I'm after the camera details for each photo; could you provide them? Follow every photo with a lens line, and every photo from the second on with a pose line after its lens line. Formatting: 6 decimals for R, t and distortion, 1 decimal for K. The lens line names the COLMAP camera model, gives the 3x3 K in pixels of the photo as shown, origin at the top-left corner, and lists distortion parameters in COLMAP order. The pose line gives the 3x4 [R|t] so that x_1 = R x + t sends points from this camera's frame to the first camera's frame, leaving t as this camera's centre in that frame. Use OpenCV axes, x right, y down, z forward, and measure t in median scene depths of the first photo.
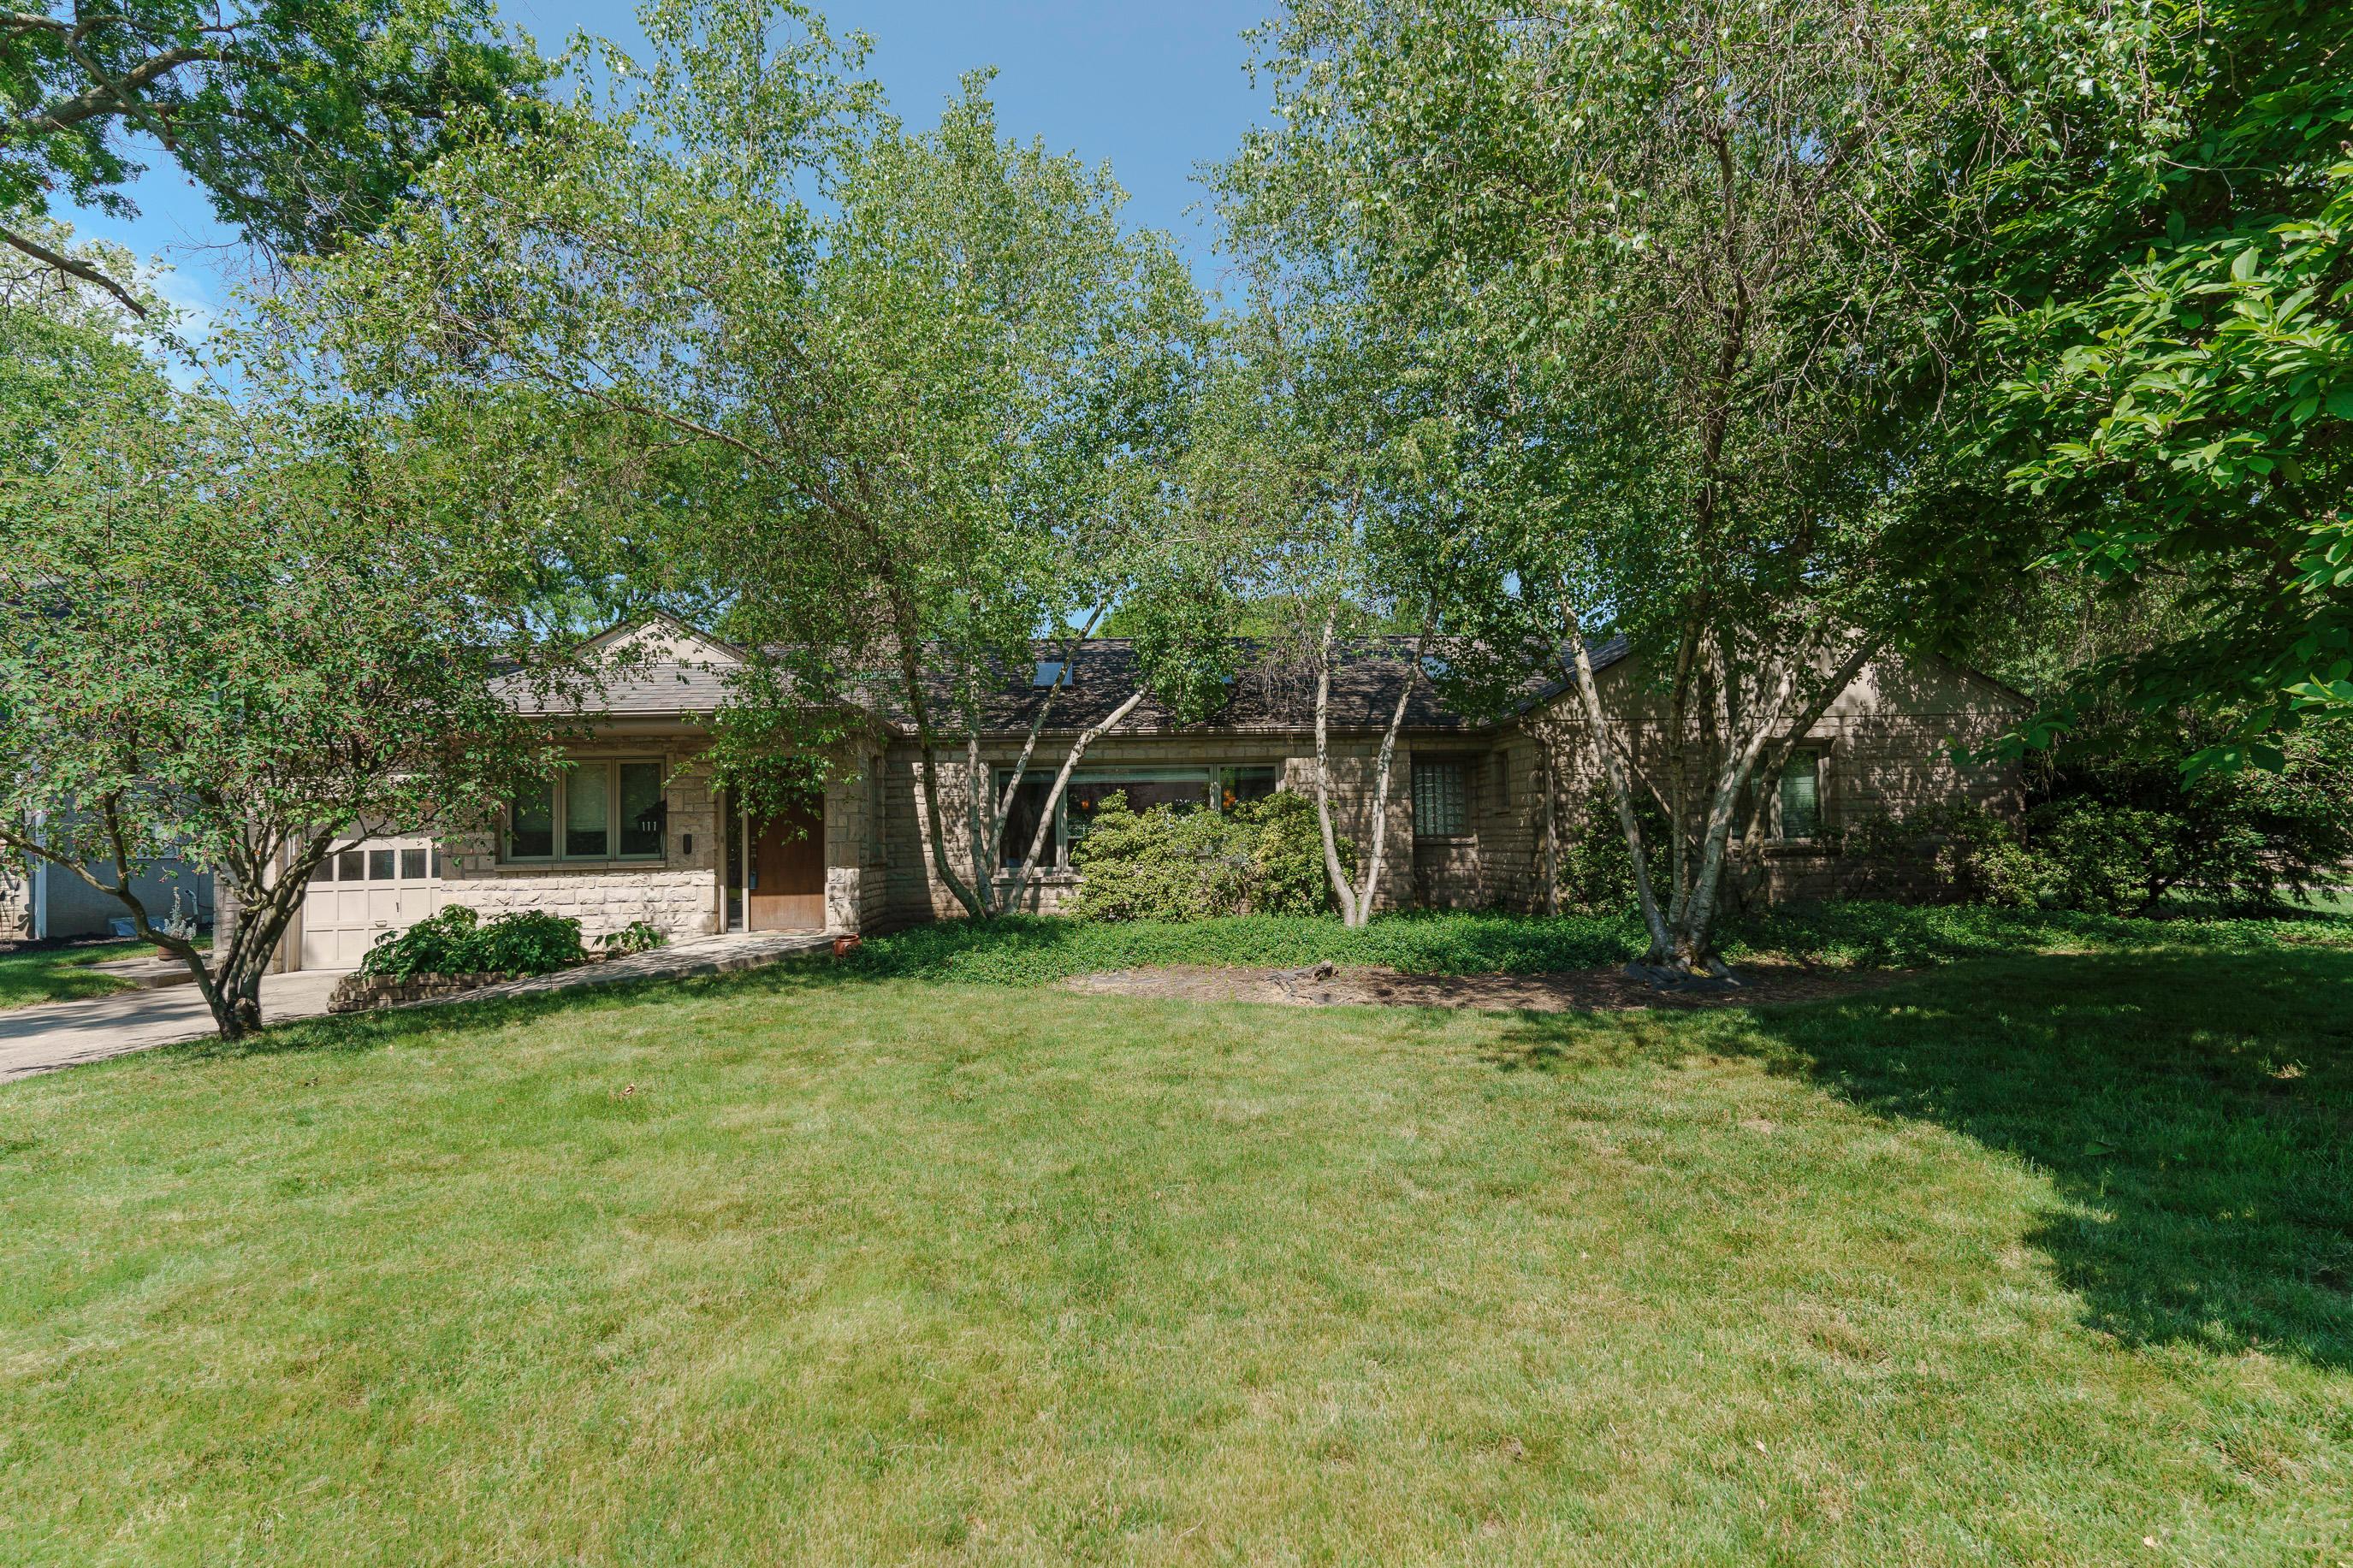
lens RADIAL K [[1111.0, 0, 1164.2], [0, 1111.0, 783.1], [0, 0, 1]] dist [-0.000736, -0.000077]
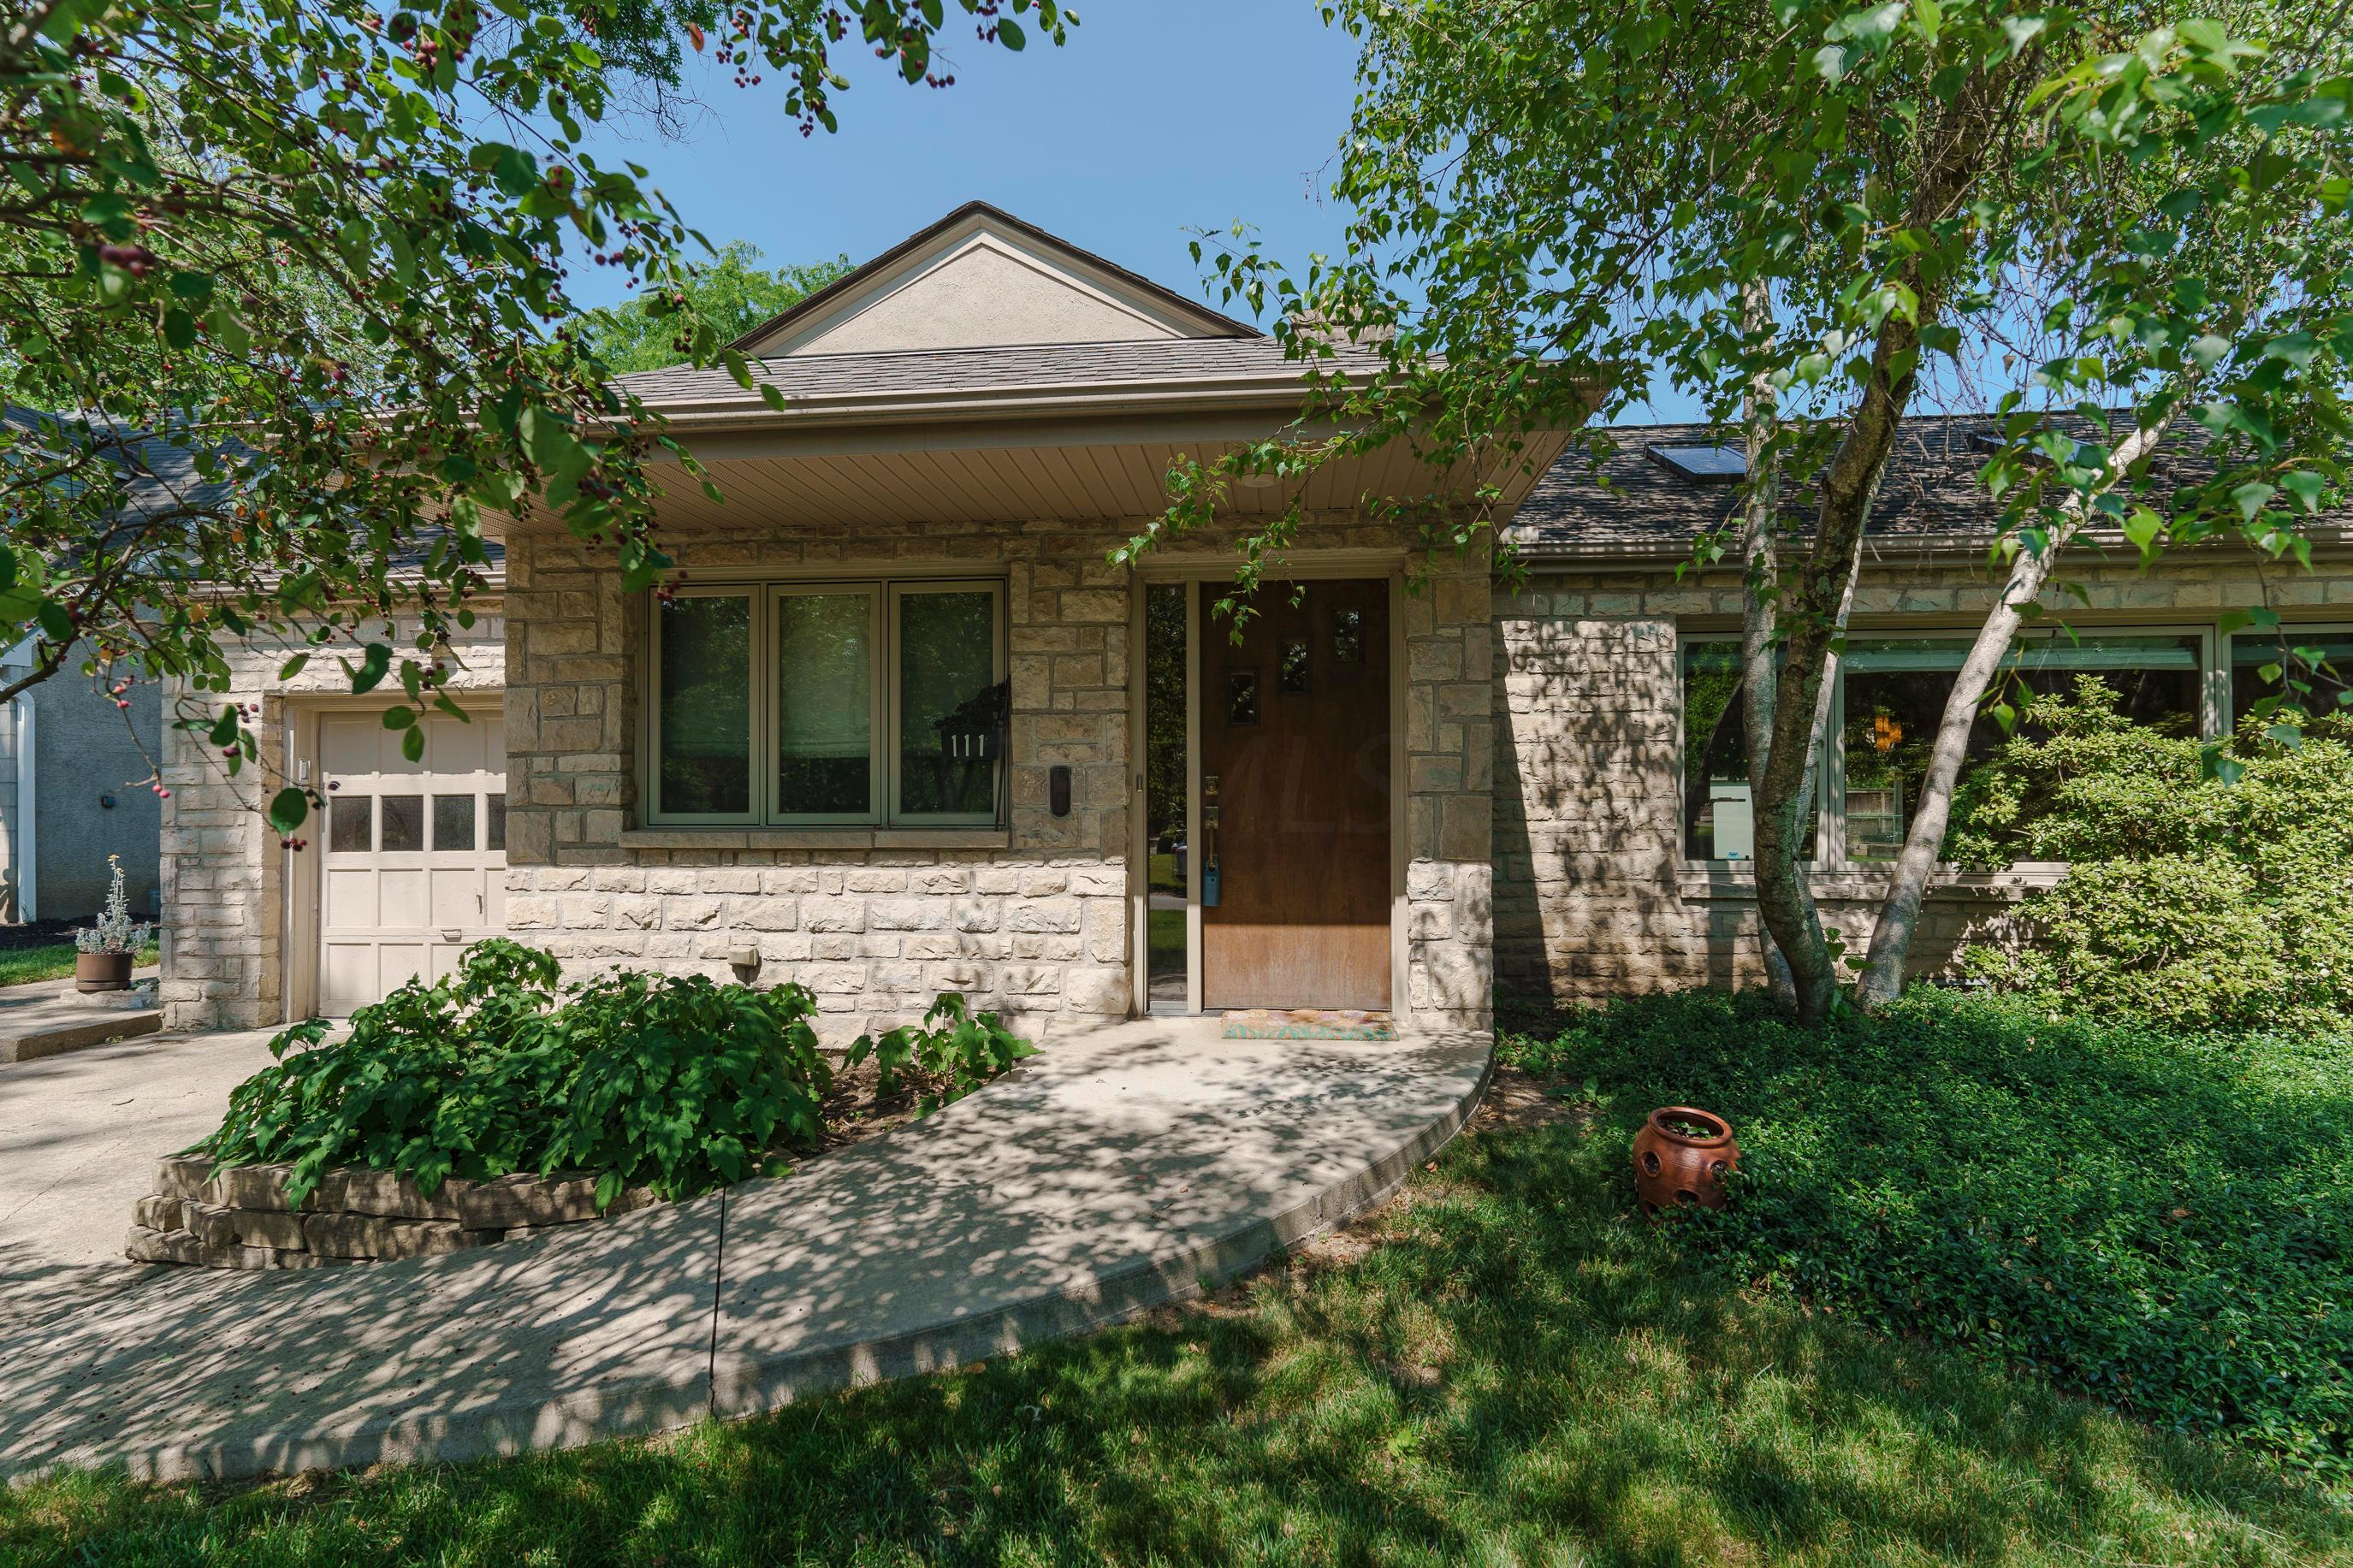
lens RADIAL K [[1111.0, 0, 1158.3], [0, 1111.0, 787.8], [0, 0, 1]] dist [-0.000736, -0.000077]
pose [[0.985001, 0.017902, -0.171617, -0.327557], [-0.011493, 0.999202, 0.038265, 0.037963], [0.172165, -0.035718, 0.984420, 0.616135]]
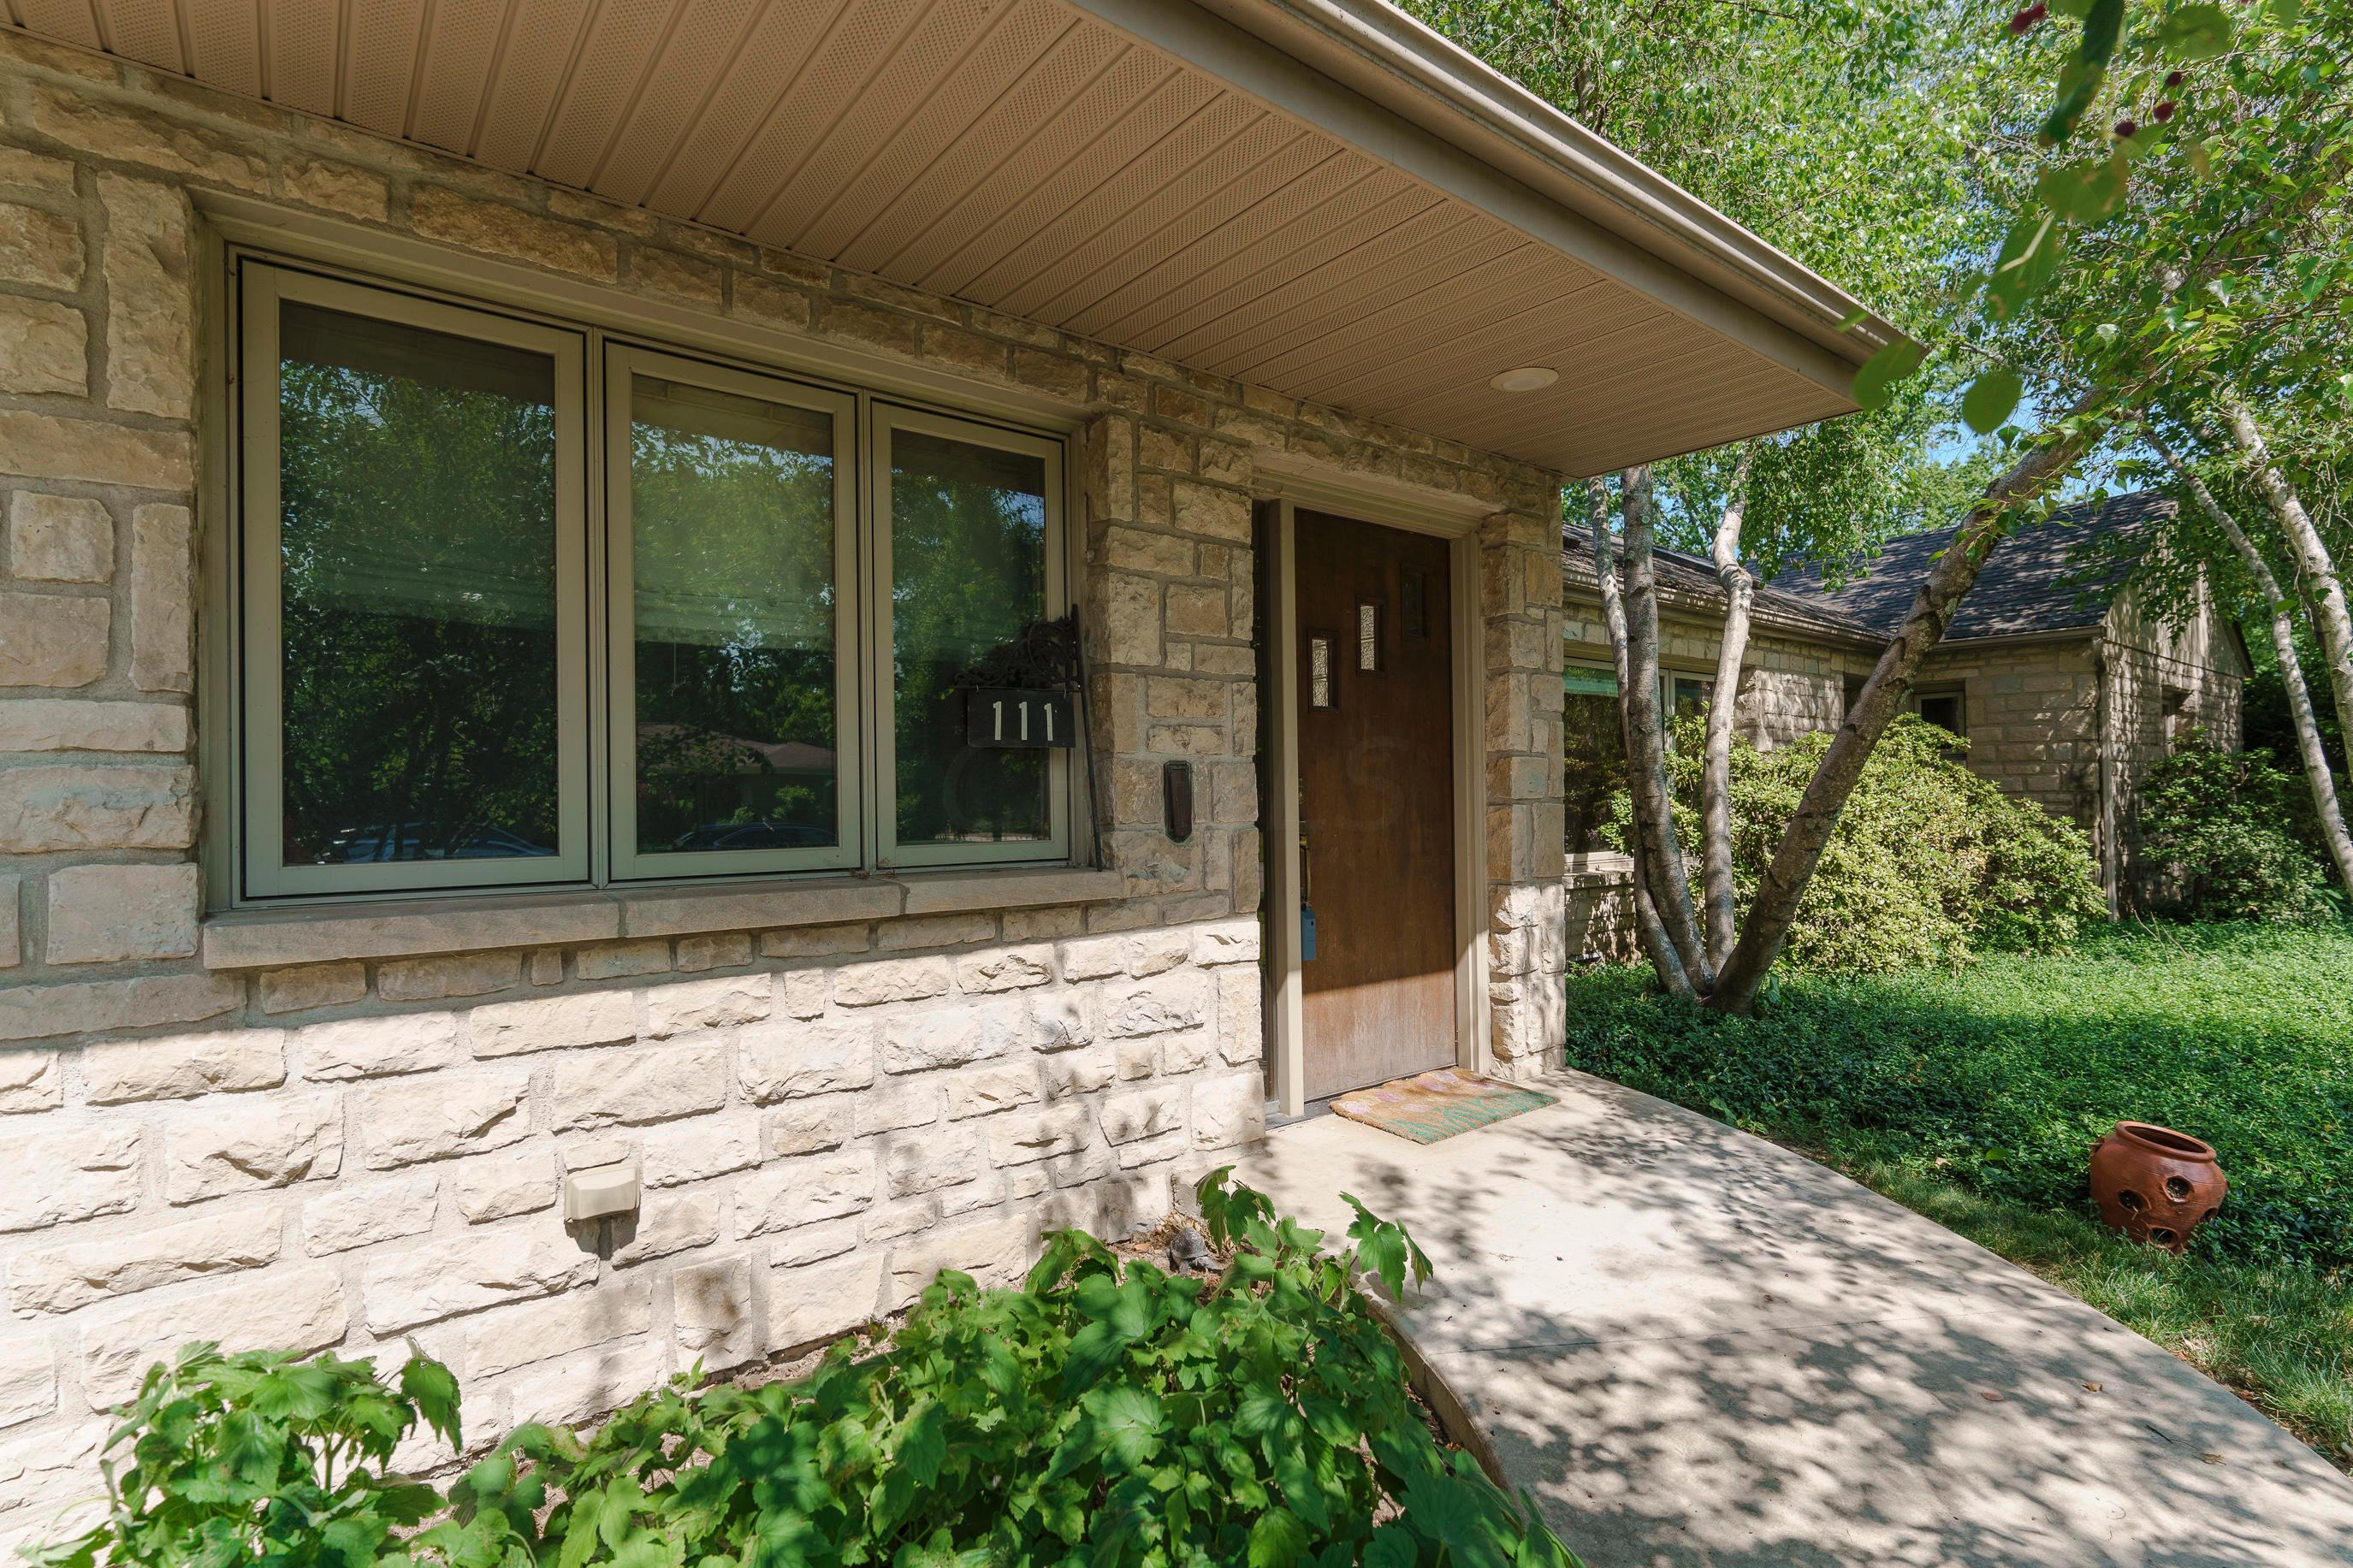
lens RADIAL K [[1111.0, 0, 1175.7], [0, 1111.0, 787.9], [0, 0, 1]] dist [-0.000736, -0.000077]
pose [[0.836812, 0.018842, 0.547166, -0.568035], [-0.032082, 0.999378, 0.014650, 0.048399], [-0.546550, -0.029813, 0.836896, 0.797156]]
